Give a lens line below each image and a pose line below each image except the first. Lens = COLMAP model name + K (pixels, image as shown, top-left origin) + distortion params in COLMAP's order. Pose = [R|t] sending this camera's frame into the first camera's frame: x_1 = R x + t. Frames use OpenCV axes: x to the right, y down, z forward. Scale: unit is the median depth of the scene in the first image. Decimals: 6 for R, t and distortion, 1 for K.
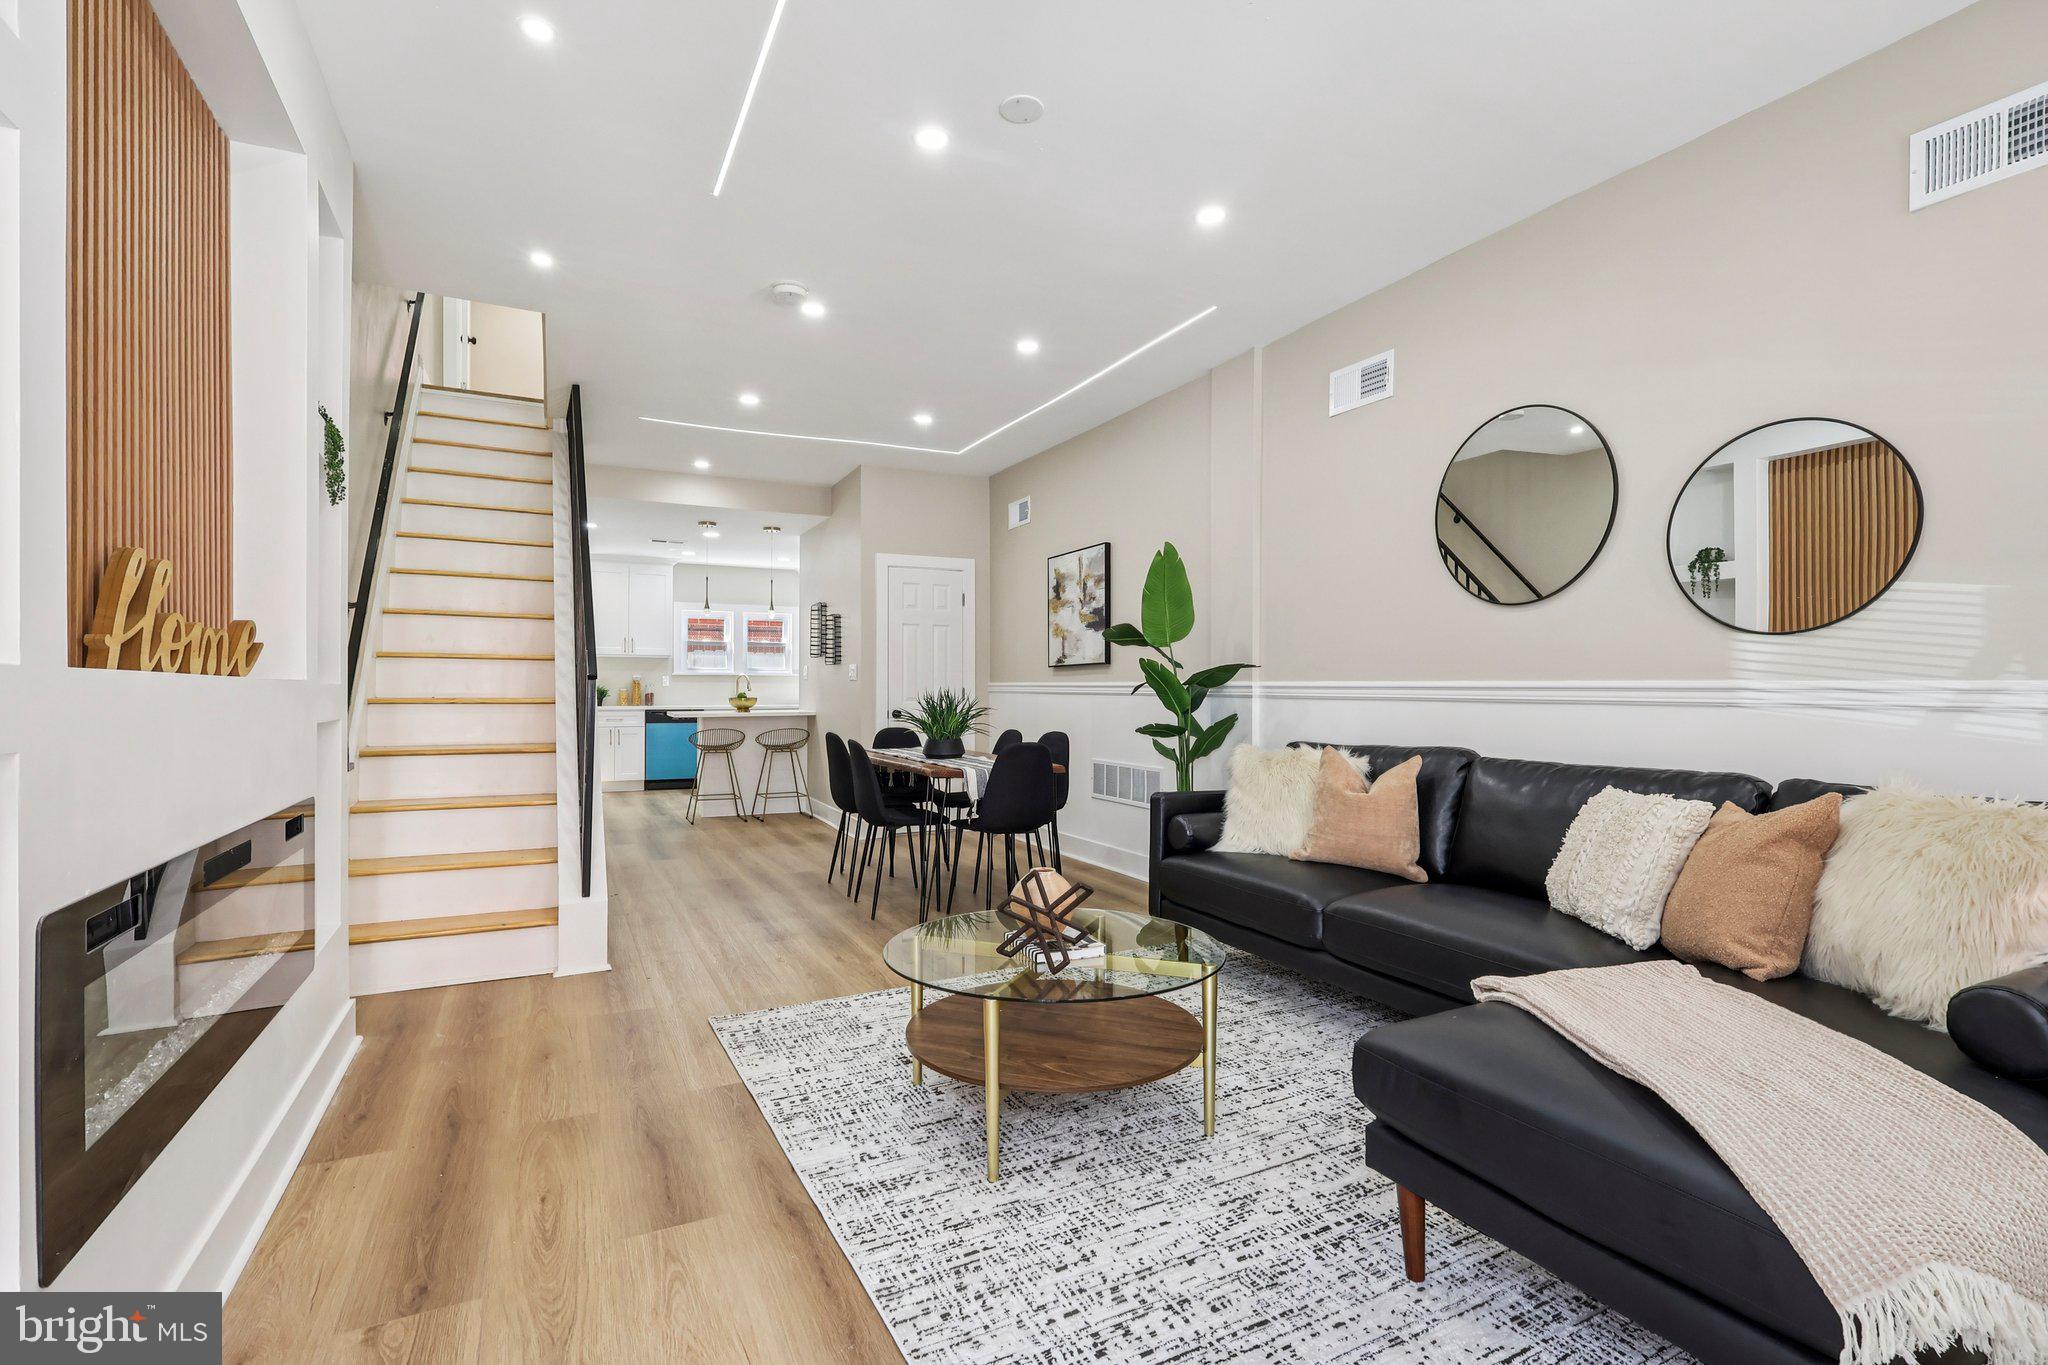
lens RADIAL K [[943.4, 0, 1017.0], [0, 943.4, 677.5], [0, 0, 1]] dist [-0.001643, -0.000070]
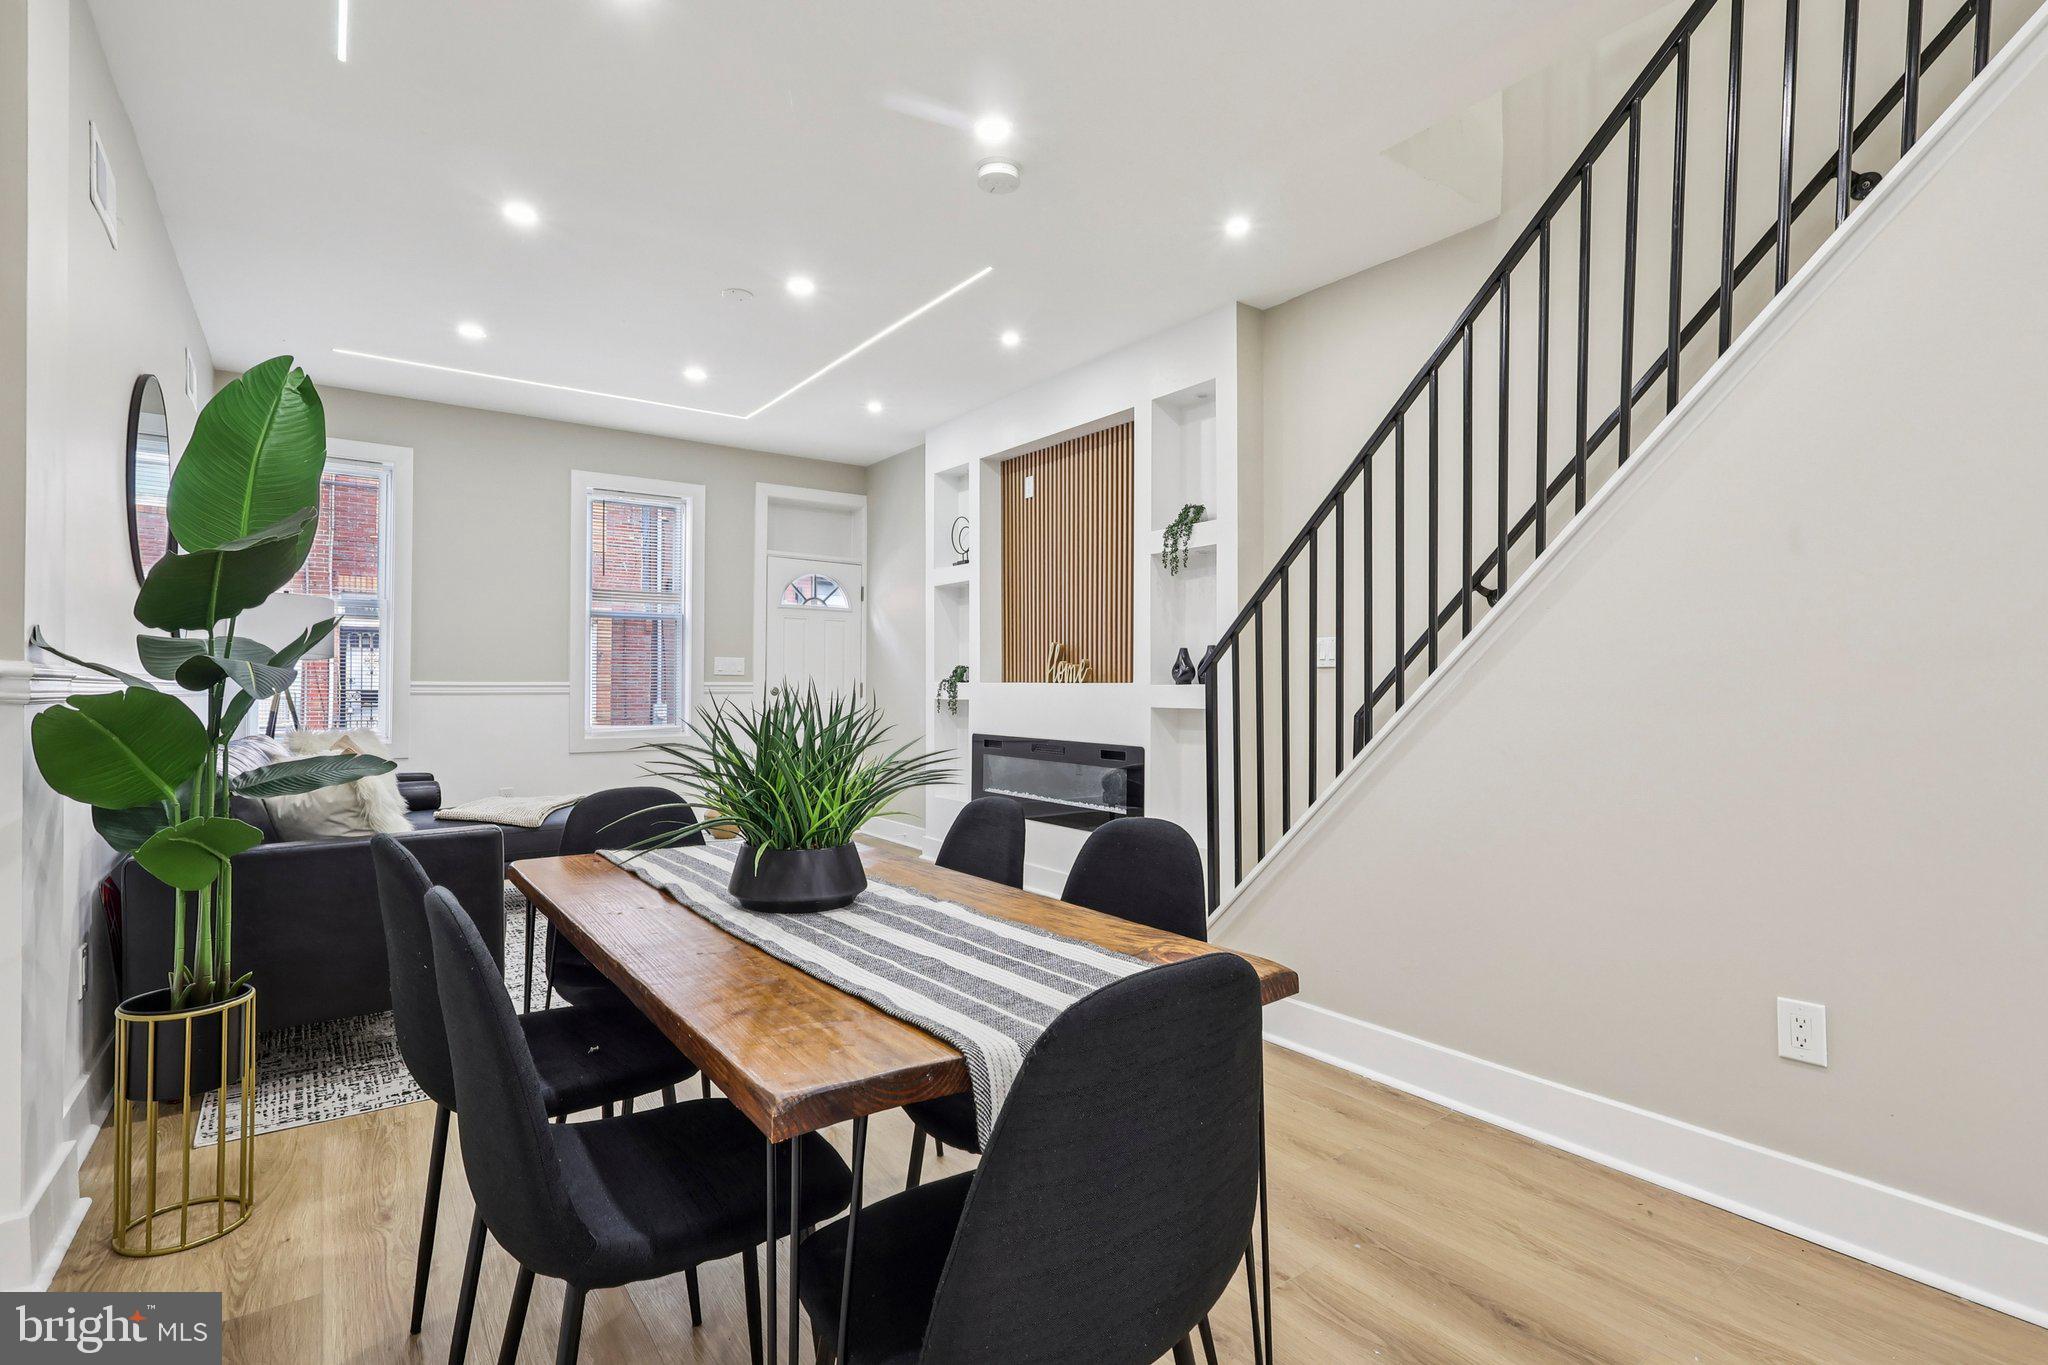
lens RADIAL K [[958.4, 0, 1020.6], [0, 958.4, 681.0], [0, 0, 1]] dist [-0.002516, 0.000625]
pose [[-0.985958, -0.002328, -0.166975, -0.079825], [0.000369, 0.999870, -0.016120, 0.011042], [0.166990, -0.015955, -0.985829, 1.106207]]
